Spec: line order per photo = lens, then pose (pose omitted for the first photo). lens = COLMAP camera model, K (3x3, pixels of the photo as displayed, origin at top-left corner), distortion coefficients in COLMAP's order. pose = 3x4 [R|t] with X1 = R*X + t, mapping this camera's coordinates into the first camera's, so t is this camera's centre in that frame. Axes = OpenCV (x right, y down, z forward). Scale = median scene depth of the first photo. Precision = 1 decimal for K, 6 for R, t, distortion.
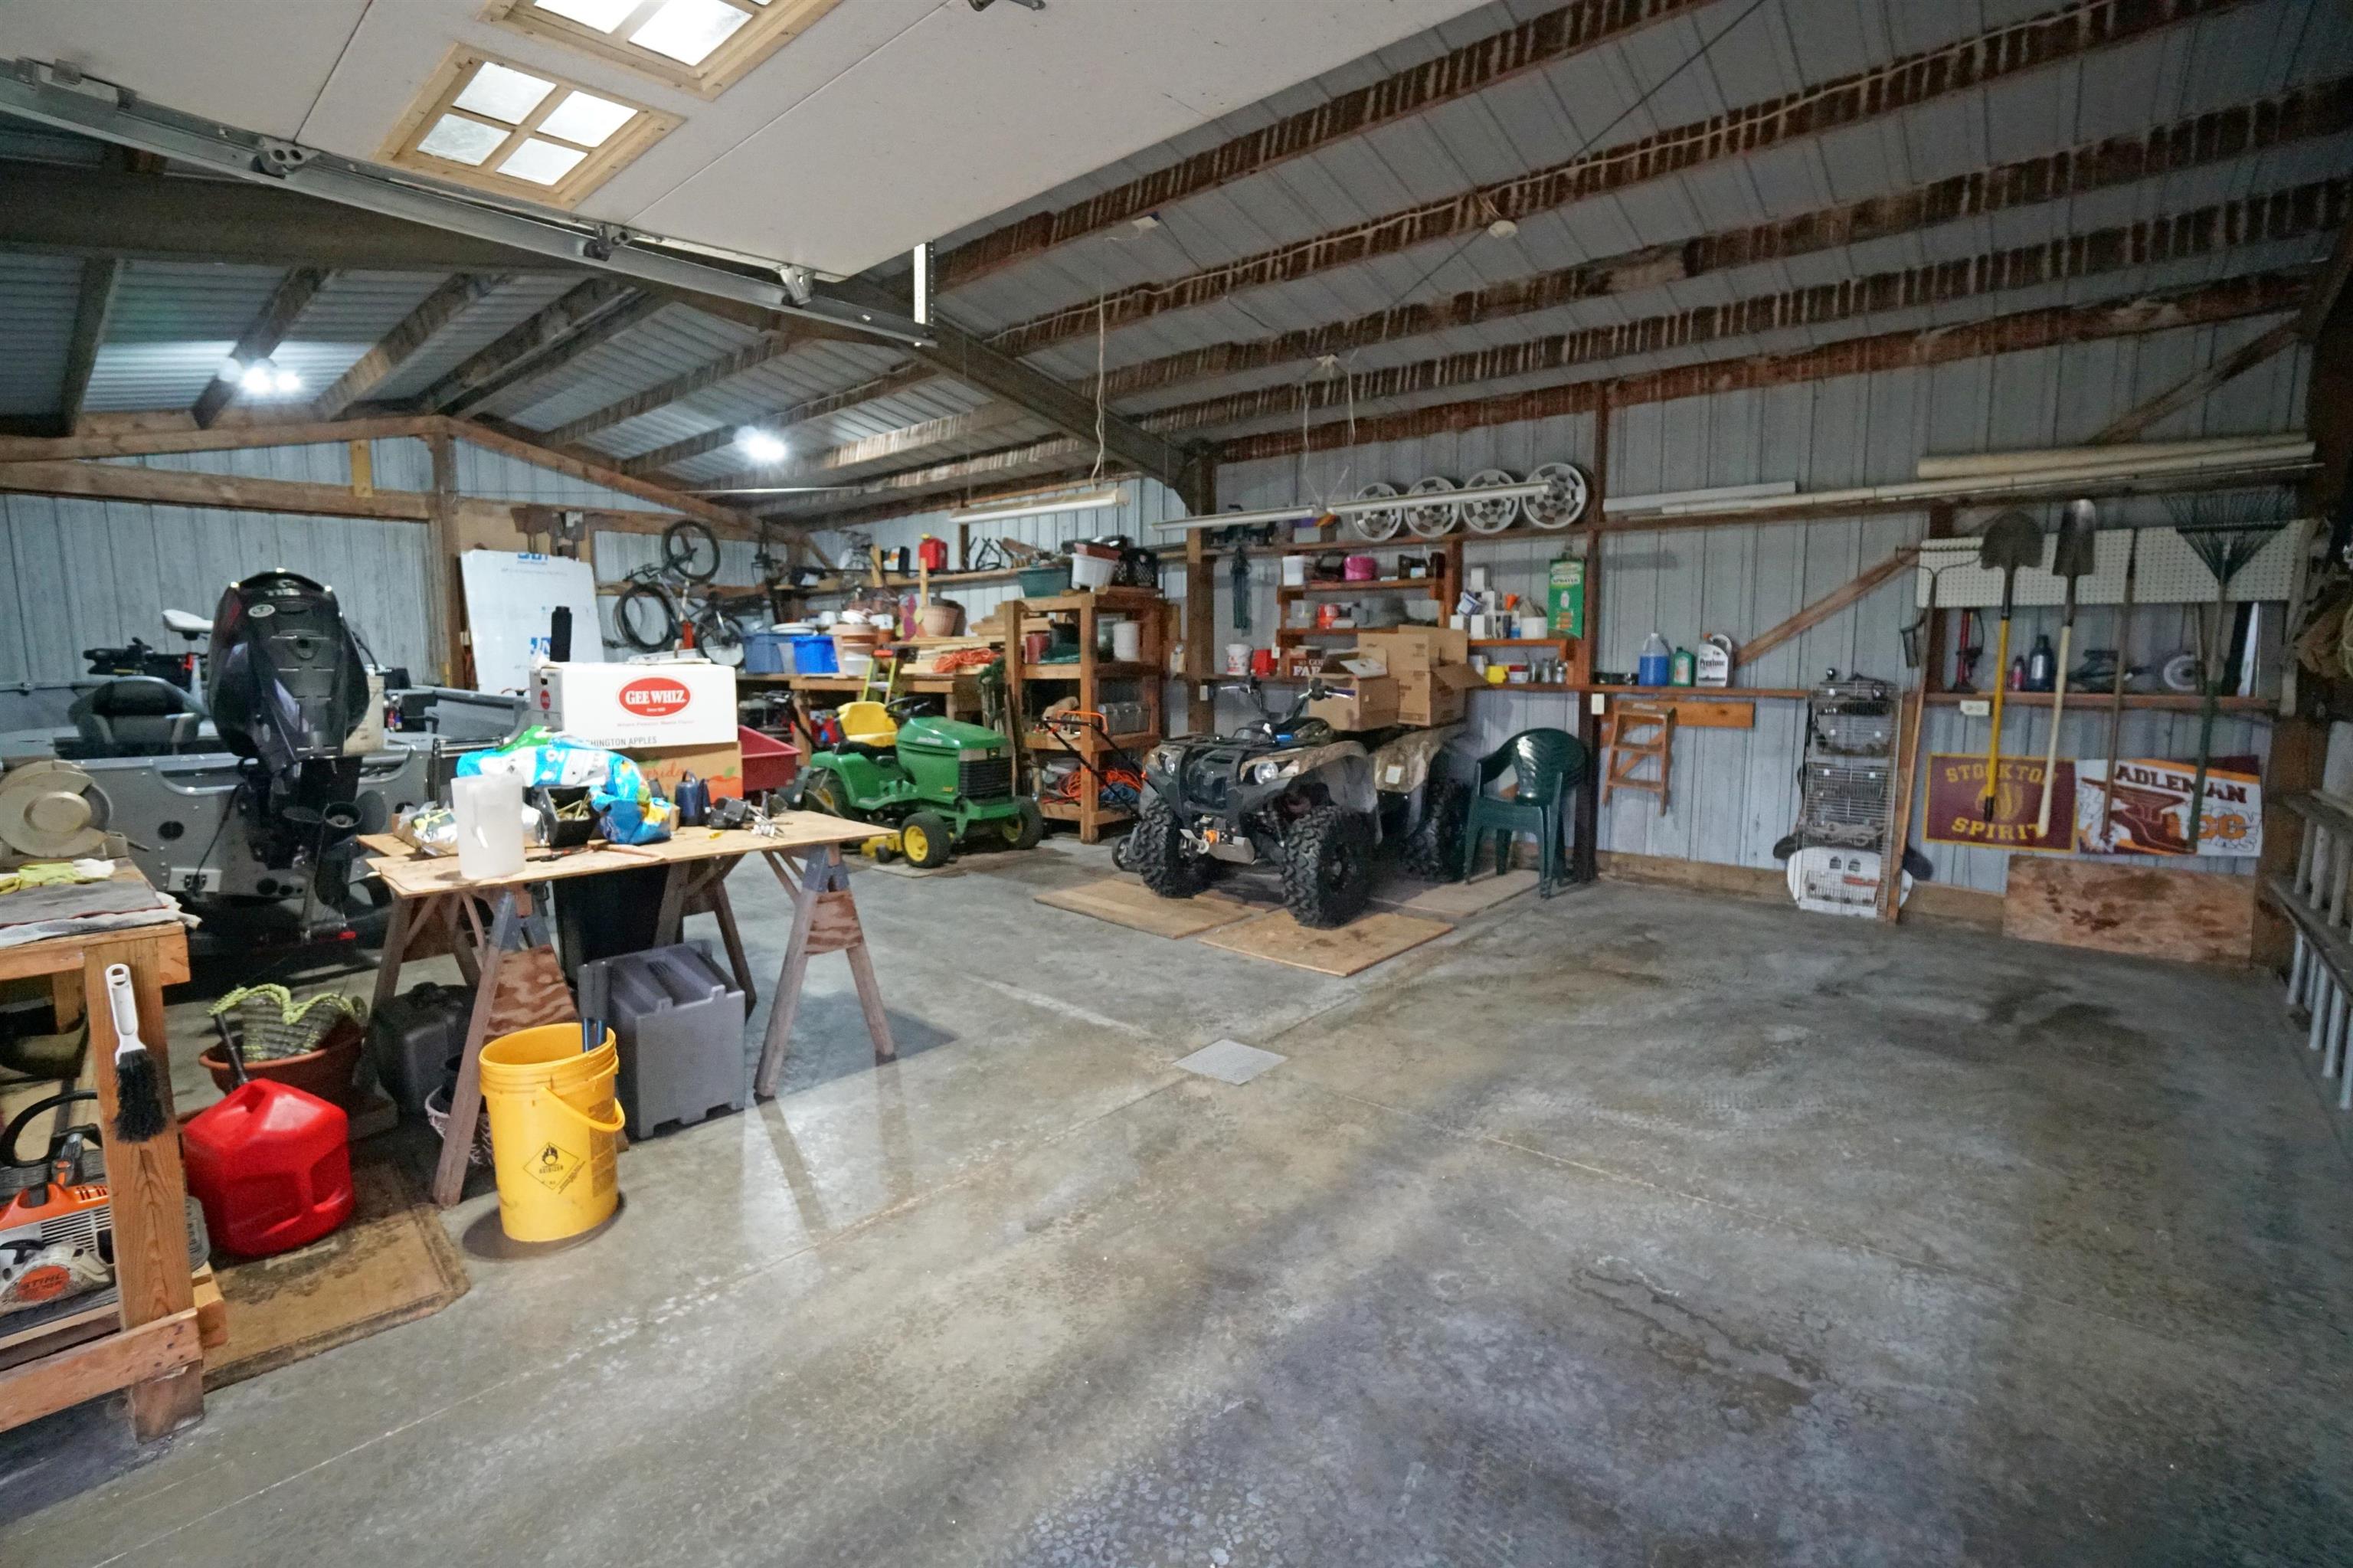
lens RADIAL K [[1036.9, 0, 1164.8], [0, 1036.9, 771.9], [0, 0, 1]] dist [-0.066213, 0.025354]
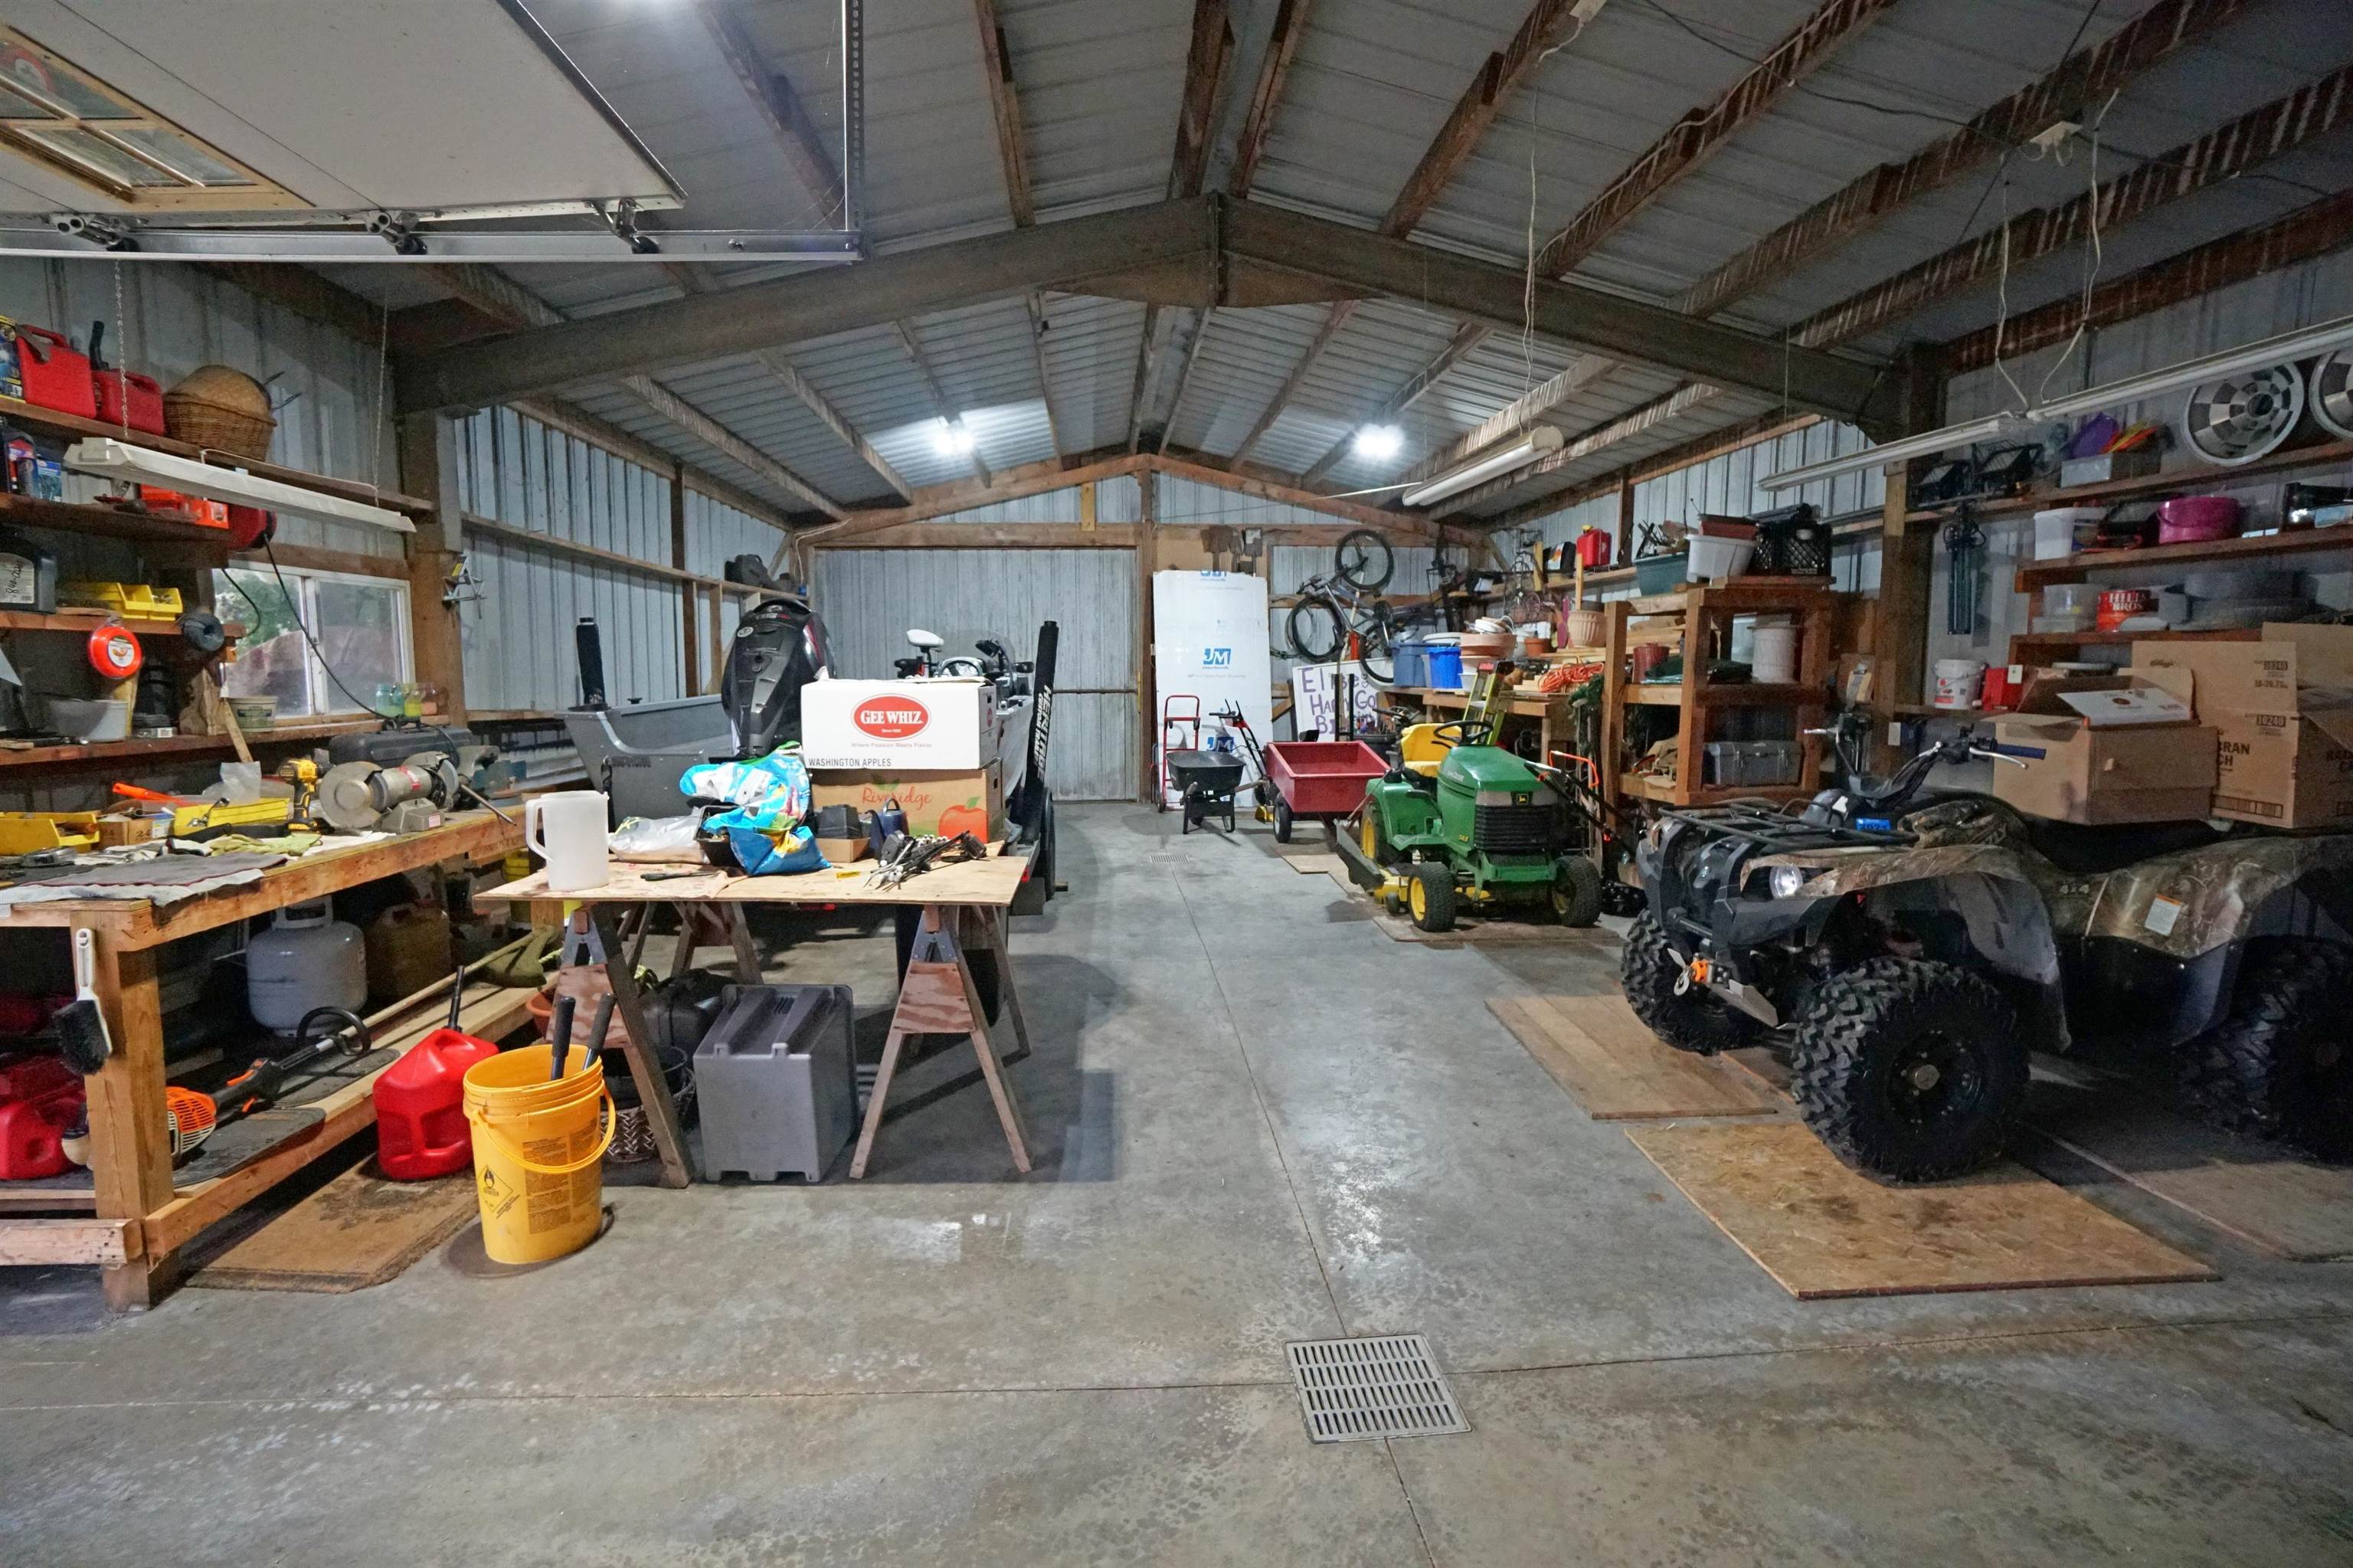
lens RADIAL K [[1036.9, 0, 1164.8], [0, 1036.9, 771.9], [0, 0, 1]] dist [-0.066213, 0.025354]
pose [[0.705474, 0.075924, -0.704657, 0.166348], [-0.081890, 0.996319, 0.025364, -0.031599], [0.703989, 0.039811, 0.709095, 0.232980]]
